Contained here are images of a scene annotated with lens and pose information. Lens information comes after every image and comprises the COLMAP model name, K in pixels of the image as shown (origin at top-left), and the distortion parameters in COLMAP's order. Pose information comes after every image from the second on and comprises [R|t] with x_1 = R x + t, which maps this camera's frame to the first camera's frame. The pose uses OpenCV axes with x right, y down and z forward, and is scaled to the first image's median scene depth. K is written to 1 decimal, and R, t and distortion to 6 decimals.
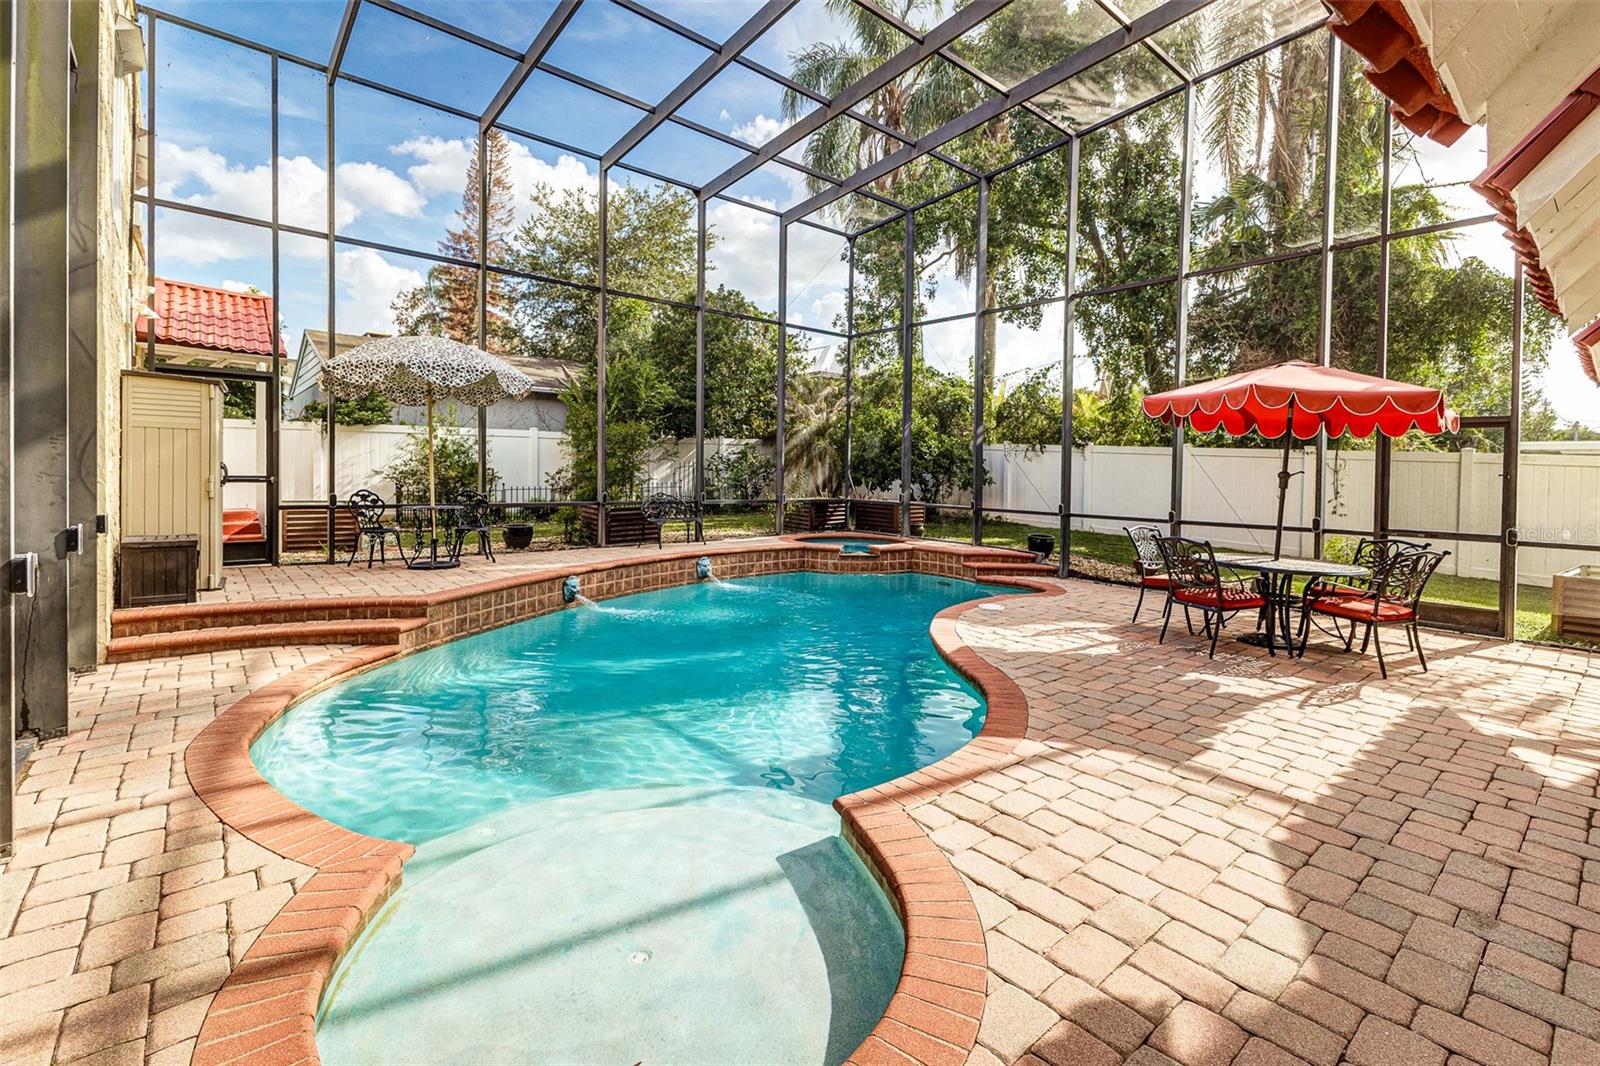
lens RADIAL K [[691.9, 0, 797.5], [0, 691.9, 477.6], [0, 0, 1]] dist [0.013025, -0.000125]
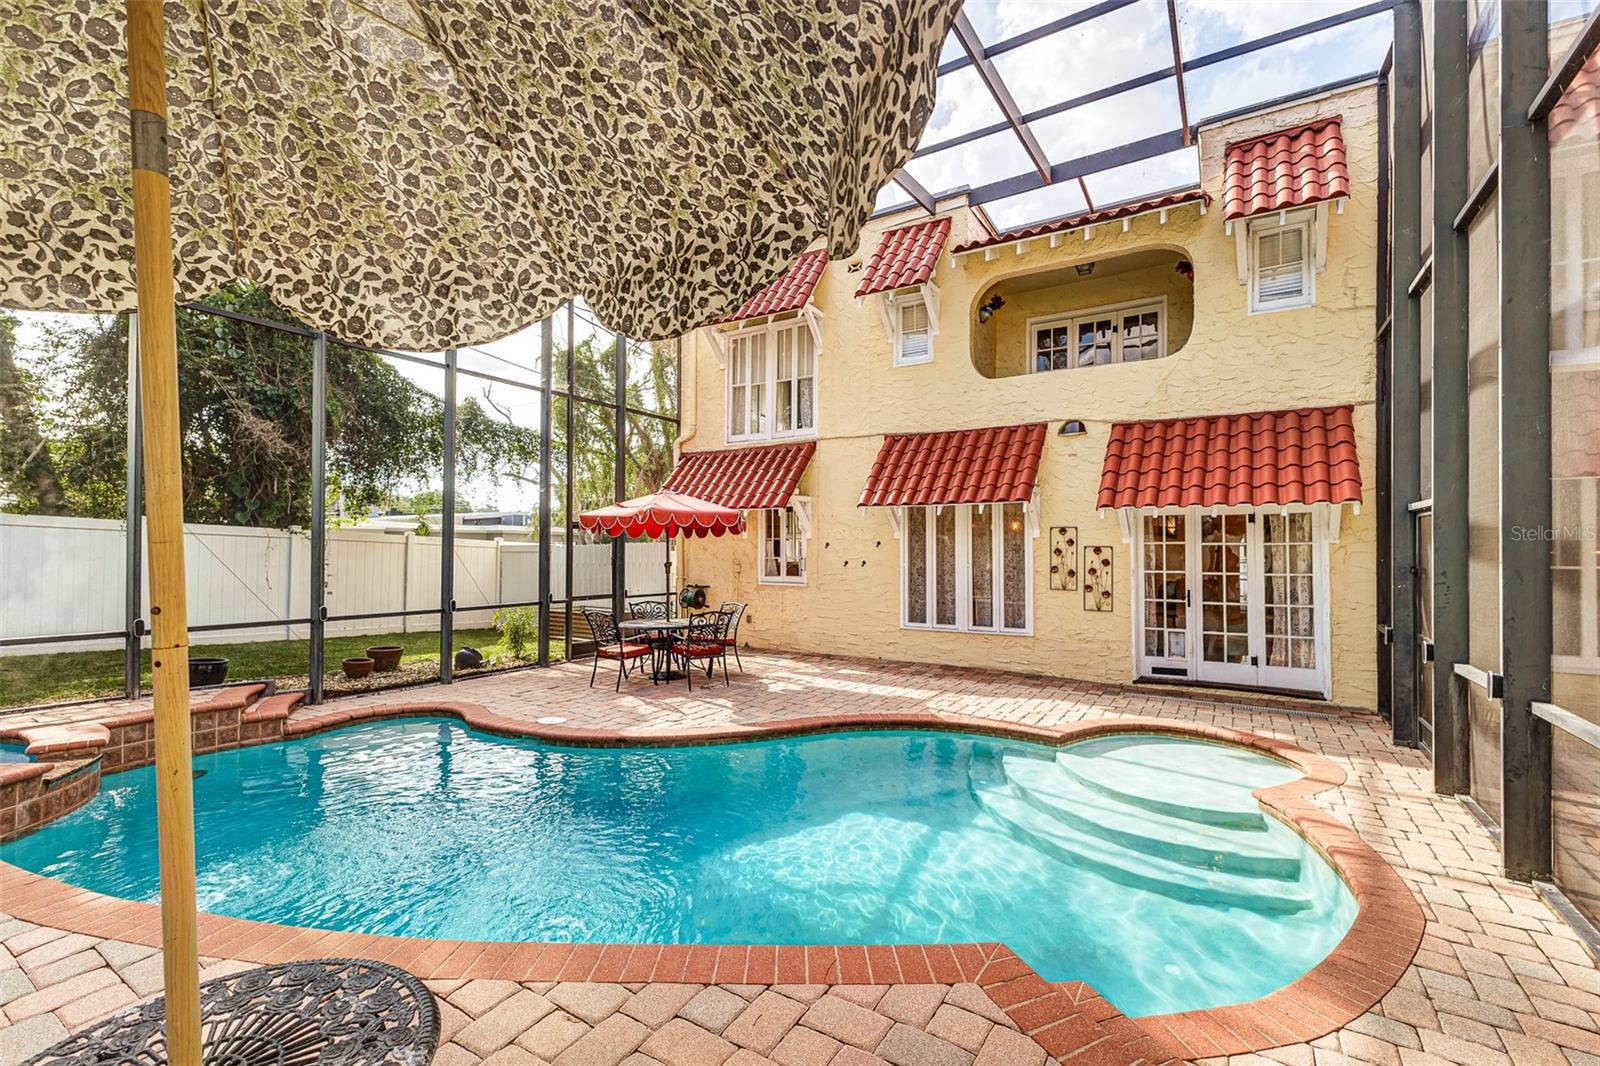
lens RADIAL K [[696.1, 0, 800.0], [0, 696.1, 533.0], [0, 0, 1]] dist [-0.000042, -0.000008]
pose [[-0.292333, -0.001292, 0.956316, -1.548247], [-0.002216, 0.999997, 0.000674, -0.135865], [-0.956314, -0.001922, -0.292335, 2.111000]]
